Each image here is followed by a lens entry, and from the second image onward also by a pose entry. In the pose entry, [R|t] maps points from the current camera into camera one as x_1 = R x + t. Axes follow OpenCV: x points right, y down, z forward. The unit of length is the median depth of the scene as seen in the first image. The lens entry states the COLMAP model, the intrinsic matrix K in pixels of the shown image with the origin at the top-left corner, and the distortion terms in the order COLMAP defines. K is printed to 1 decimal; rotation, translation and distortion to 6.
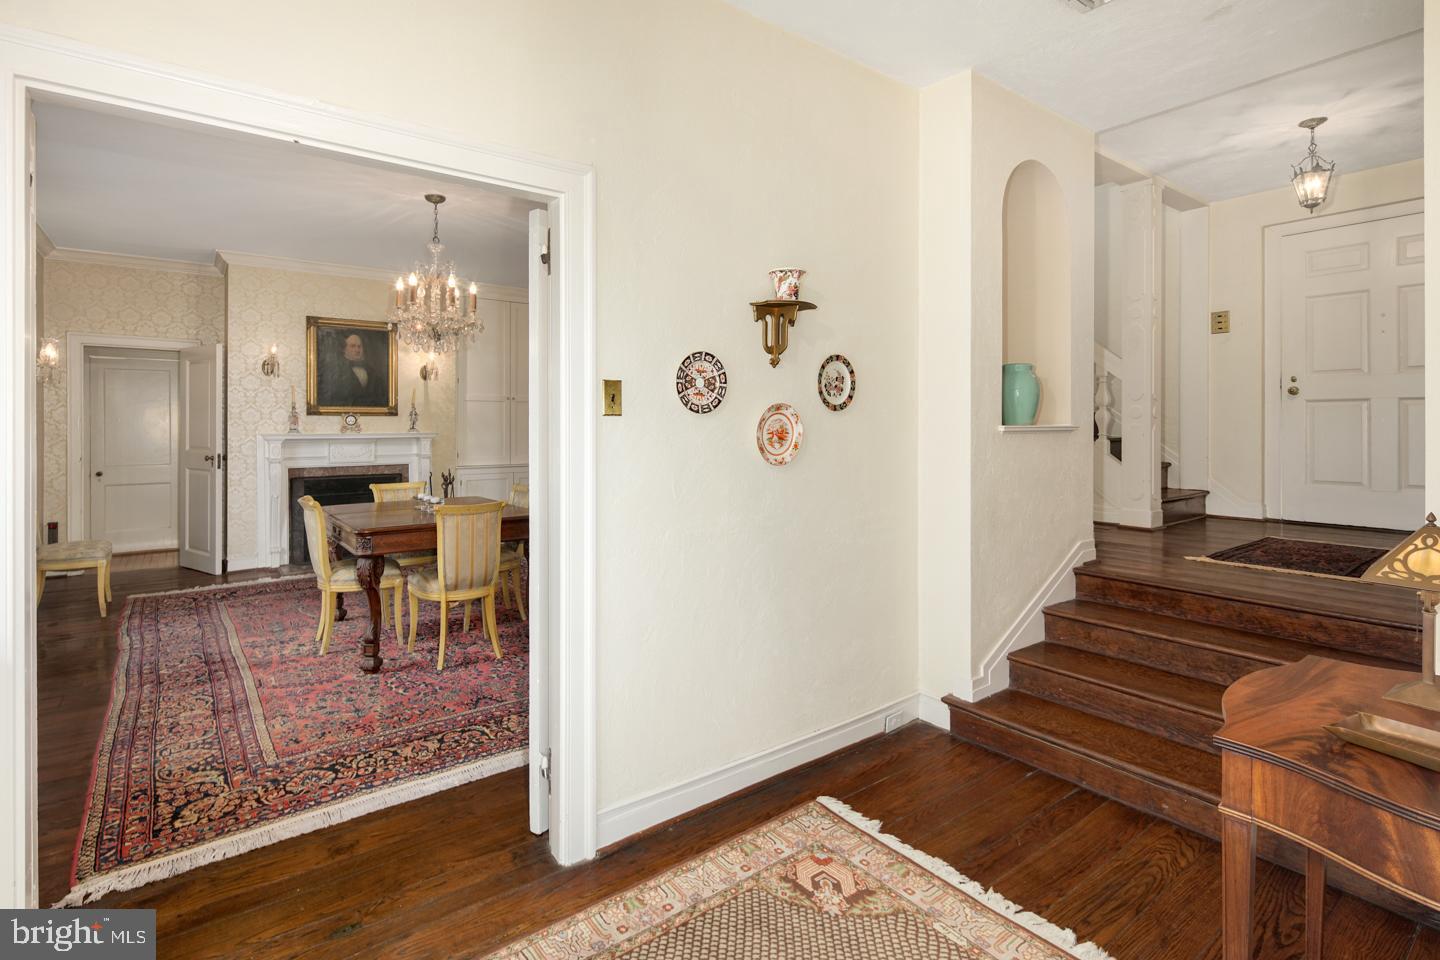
lens RADIAL K [[707.0, 0, 706.5], [0, 707.0, 420.8], [0, 0, 1]] dist [0.003345, -0.005199]
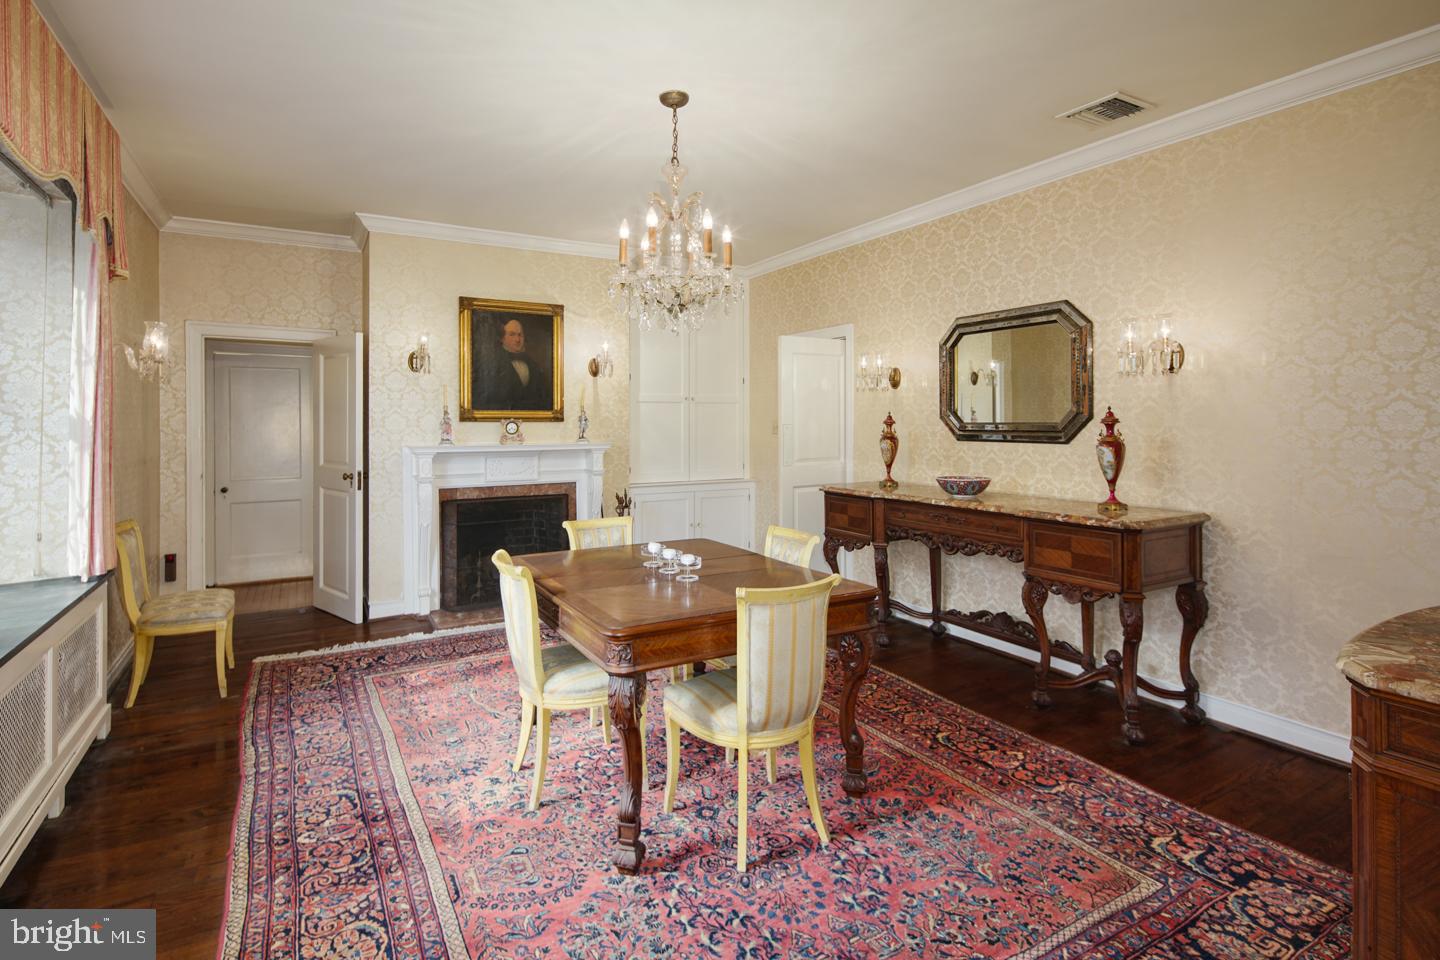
lens RADIAL K [[707.0, 0, 694.4], [0, 707.0, 418.6], [0, 0, 1]] dist [0.003345, -0.005199]
pose [[0.991172, -0.002499, -0.132559, -0.205250], [0.002392, 0.999997, -0.000972, -0.010263], [0.132561, 0.000646, 0.991175, 0.255983]]
